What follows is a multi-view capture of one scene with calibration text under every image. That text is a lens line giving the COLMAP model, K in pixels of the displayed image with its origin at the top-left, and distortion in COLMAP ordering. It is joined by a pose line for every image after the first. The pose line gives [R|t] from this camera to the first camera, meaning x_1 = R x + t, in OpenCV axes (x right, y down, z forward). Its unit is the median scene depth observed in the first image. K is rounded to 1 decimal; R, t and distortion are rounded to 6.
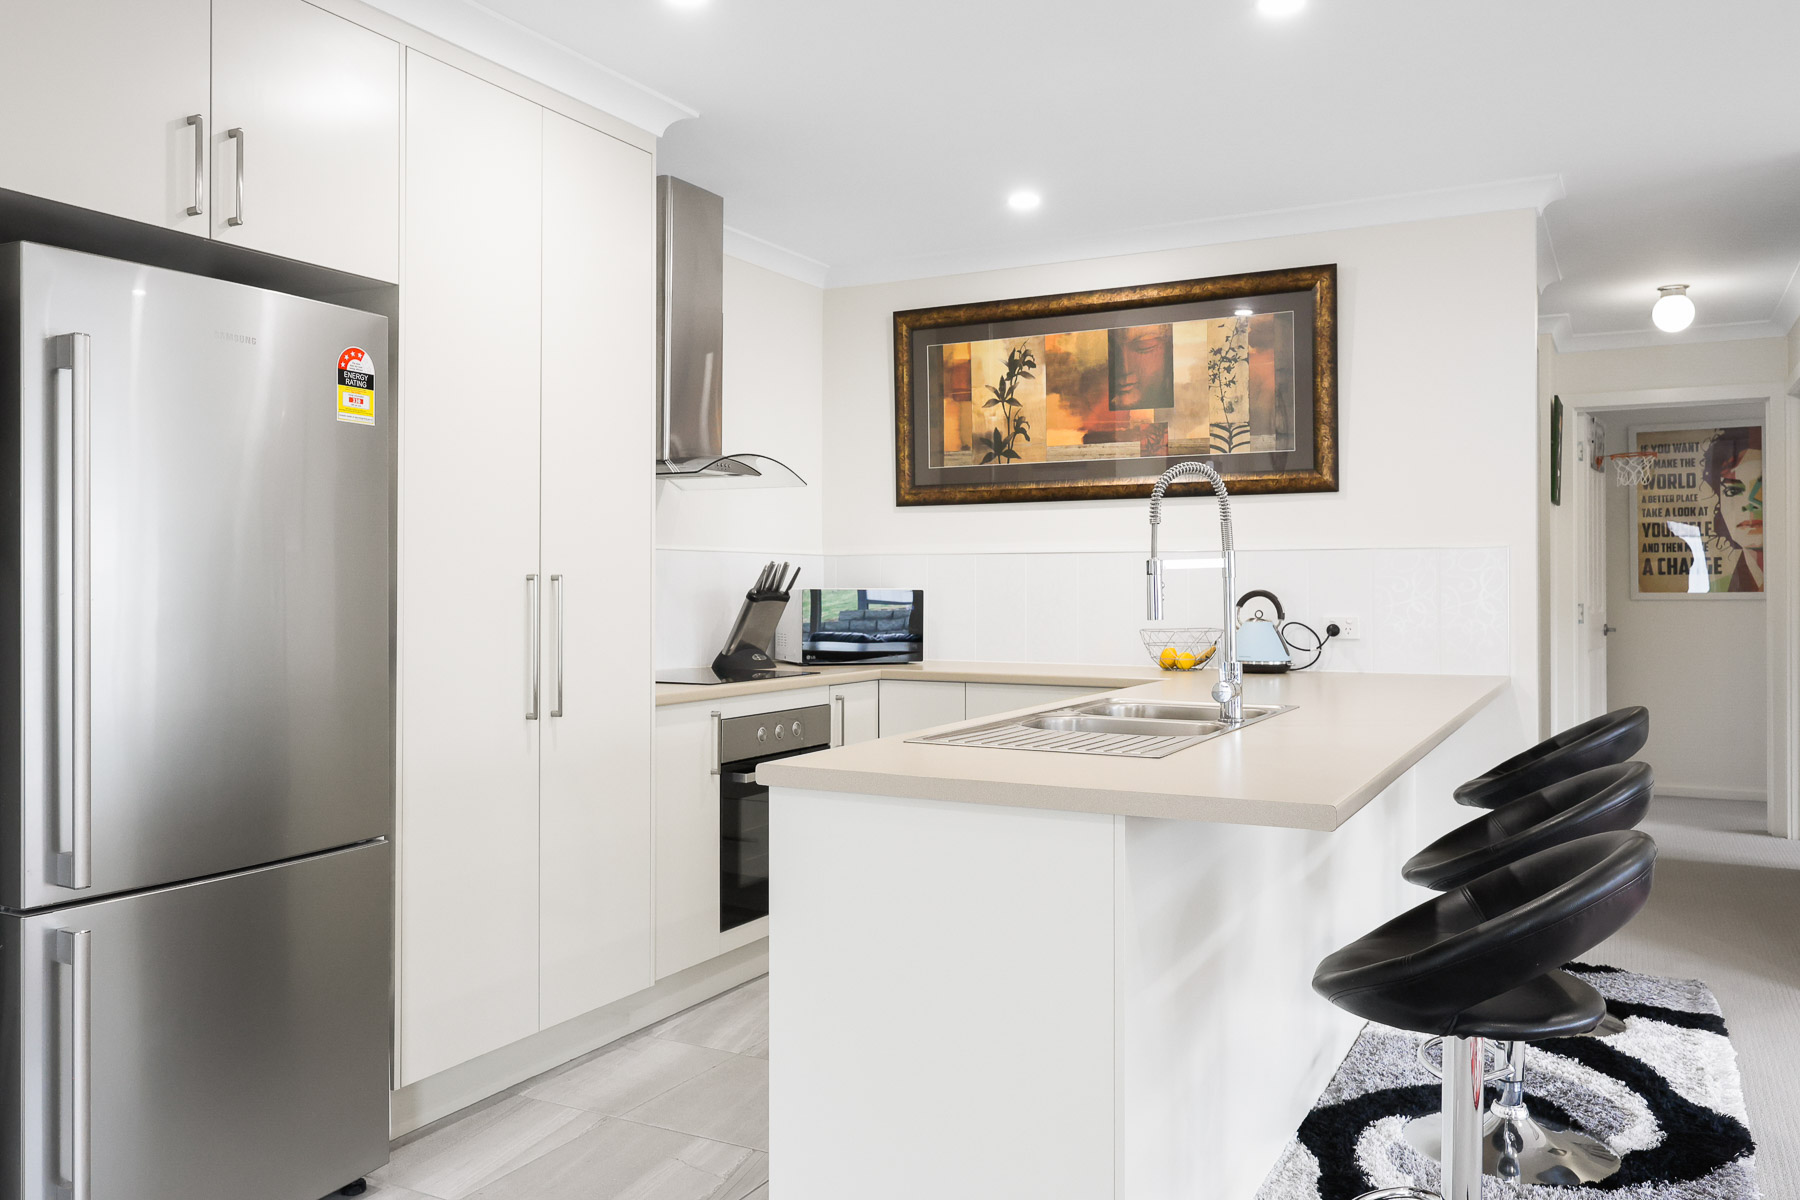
lens RADIAL K [[1387.5, 0, 905.8], [0, 1387.5, 576.5], [0, 0, 1]] dist [0.004856, 0.008610]
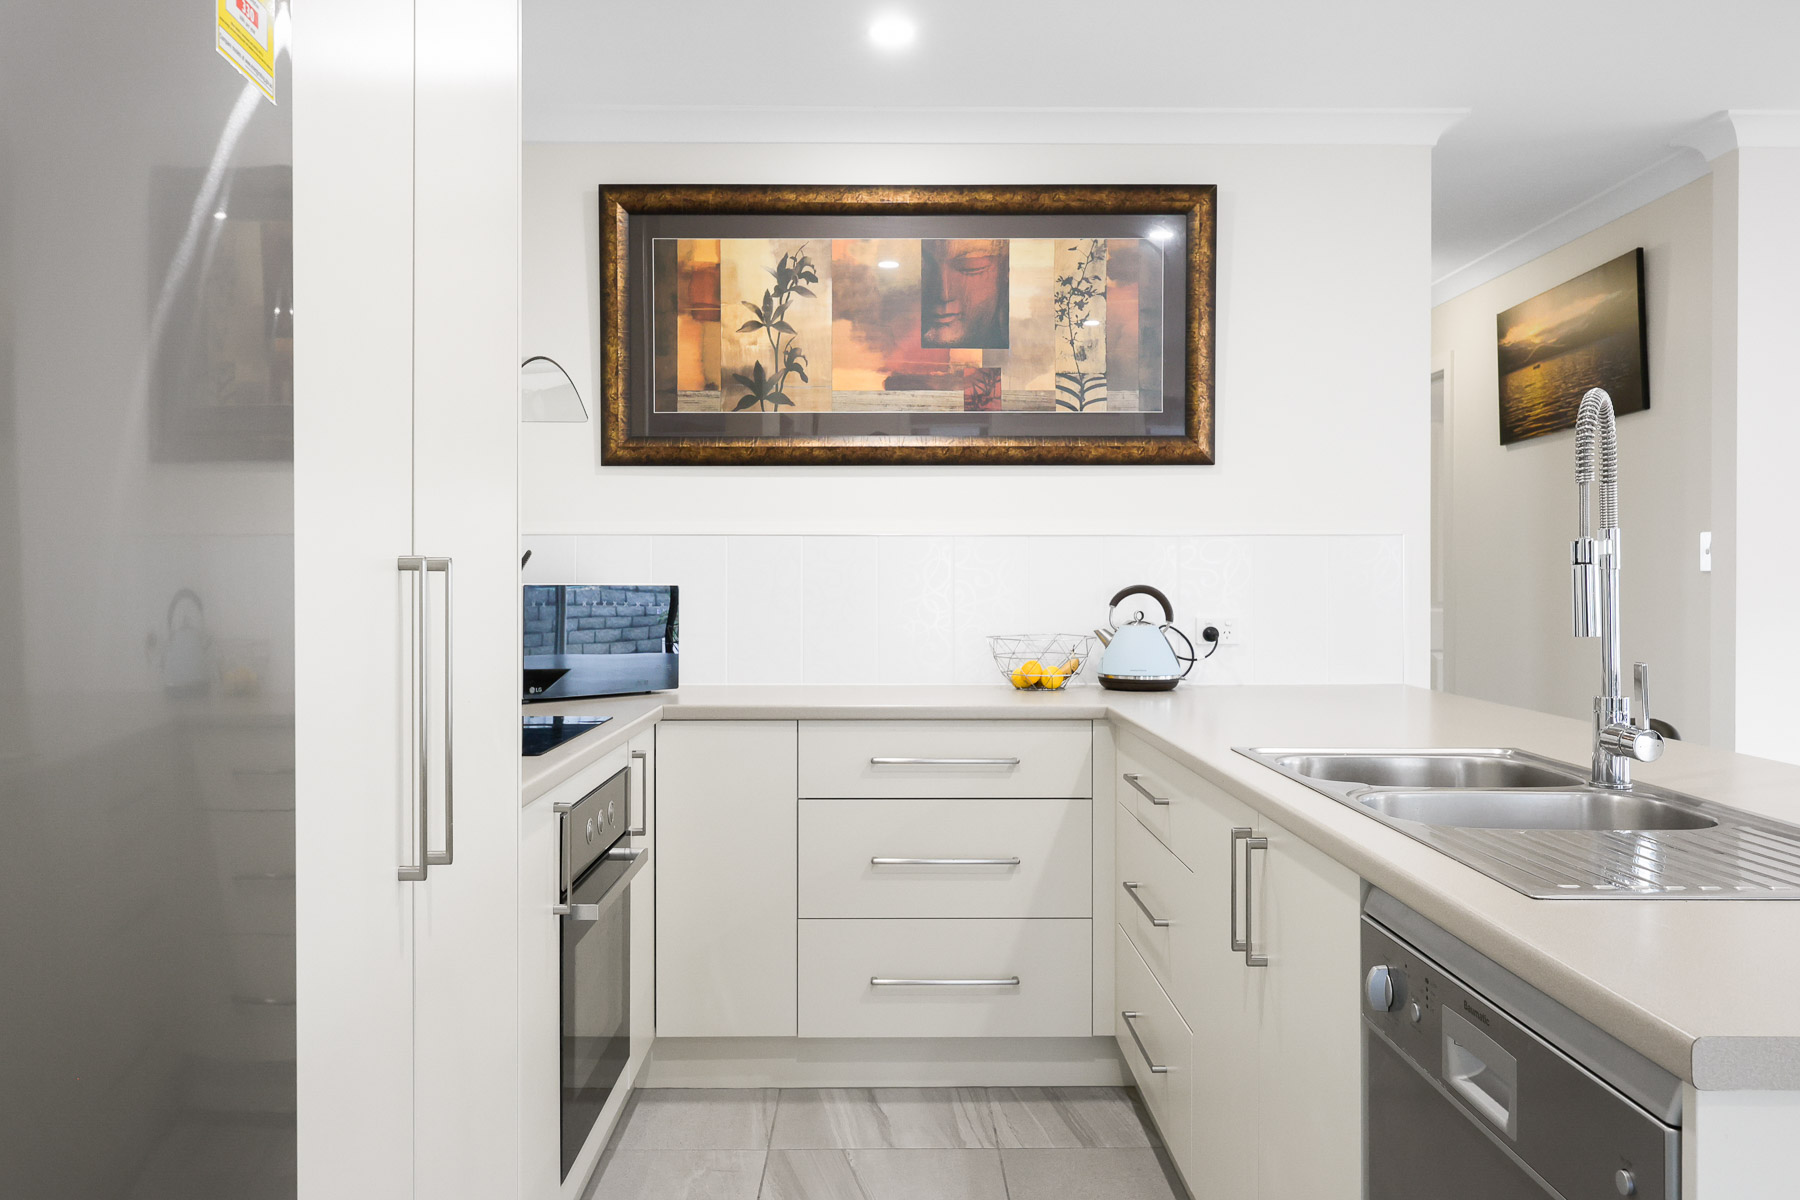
lens RADIAL K [[1387.5, 0, 895.9], [0, 1387.5, 584.2], [0, 0, 1]] dist [0.004856, 0.008610]
pose [[0.878621, -0.002468, 0.477513, -0.230463], [-0.003815, 0.999918, 0.012187, -0.000025], [-0.477504, -0.012530, 0.878540, 0.347908]]
